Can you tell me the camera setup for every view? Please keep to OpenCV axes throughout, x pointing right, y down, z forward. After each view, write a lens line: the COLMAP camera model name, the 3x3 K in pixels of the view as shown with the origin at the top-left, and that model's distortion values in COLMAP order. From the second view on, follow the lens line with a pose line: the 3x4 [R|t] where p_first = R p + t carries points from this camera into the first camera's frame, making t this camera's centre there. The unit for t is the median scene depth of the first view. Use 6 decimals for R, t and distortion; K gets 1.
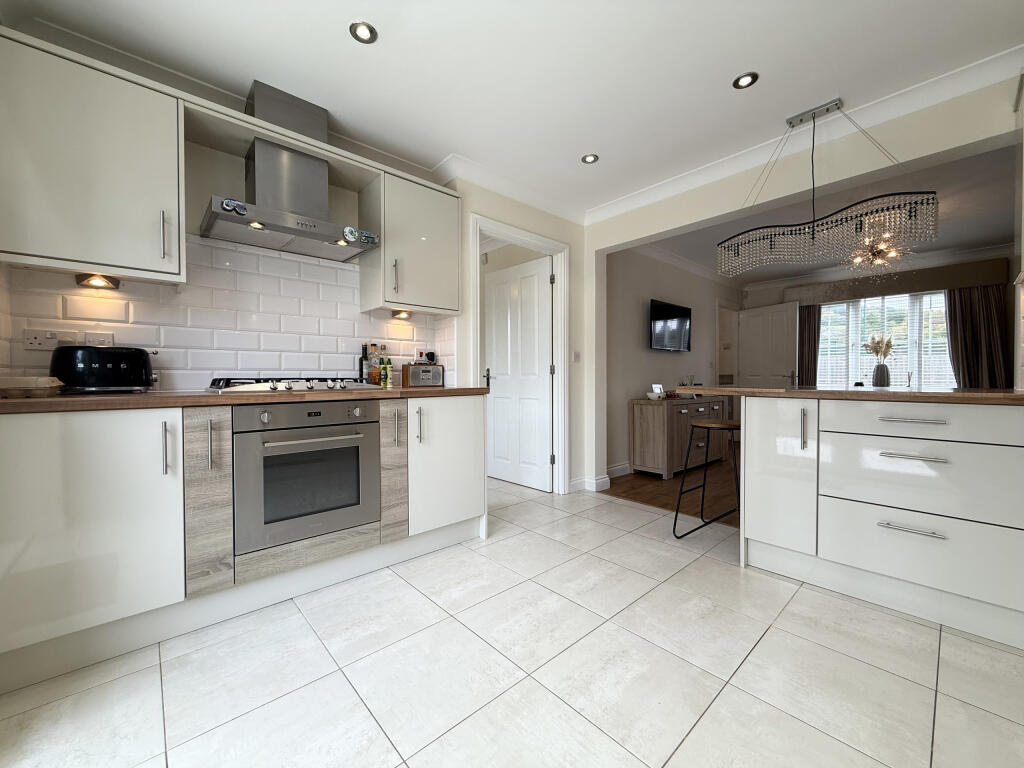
lens RADIAL K [[407.0, 0, 508.7], [0, 407.0, 382.9], [0, 0, 1]] dist [0.000816, -0.000471]
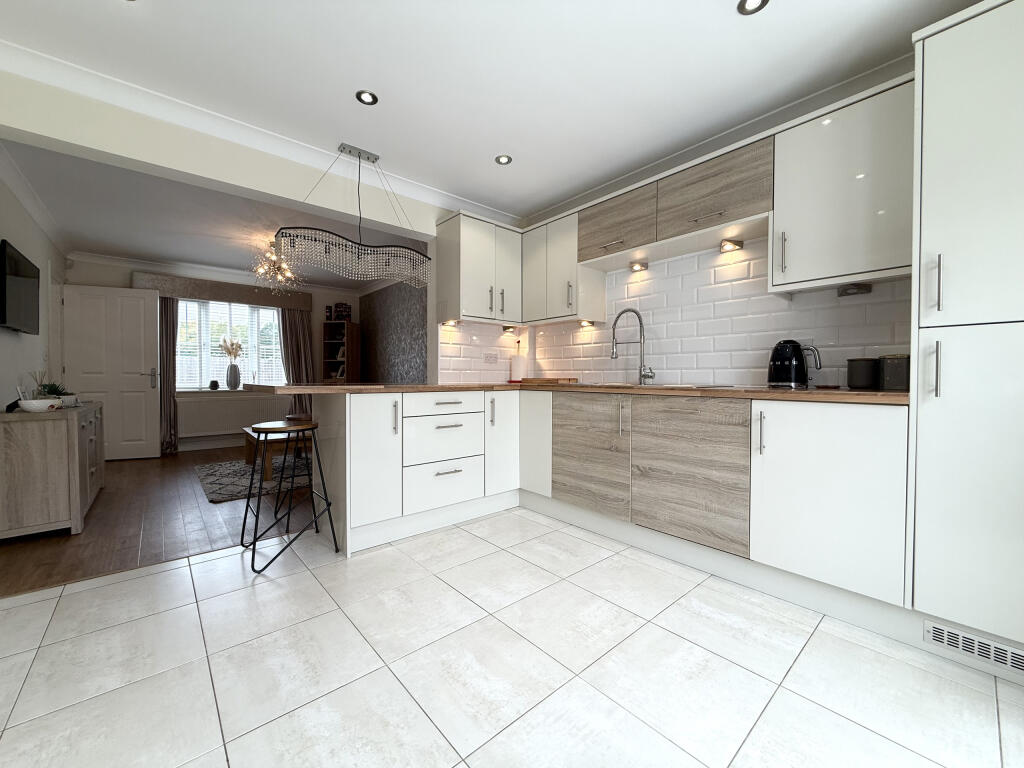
lens RADIAL K [[407.0, 0, 508.3], [0, 407.0, 382.7], [0, 0, 1]] dist [0.000816, -0.000471]
pose [[0.017596, -0.013958, 0.999748, -0.289978], [0.011806, 0.999836, 0.013752, -0.002723], [-0.999775, 0.011562, 0.017758, 0.364927]]
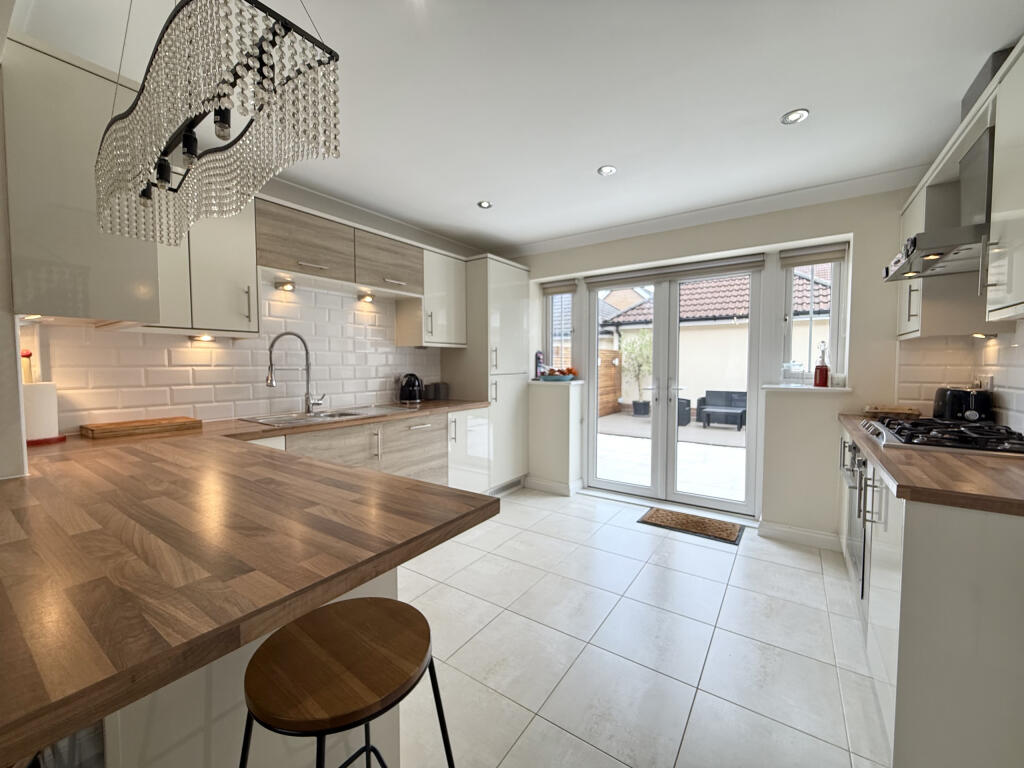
lens RADIAL K [[407.0, 0, 511.9], [0, 407.0, 380.0], [0, 0, 1]] dist [0.000816, -0.000471]
pose [[-0.972041, 0.009524, -0.234617, 0.351798], [-0.004179, 0.998317, 0.057839, -0.099552], [0.234773, 0.057203, -0.970366, 0.998575]]
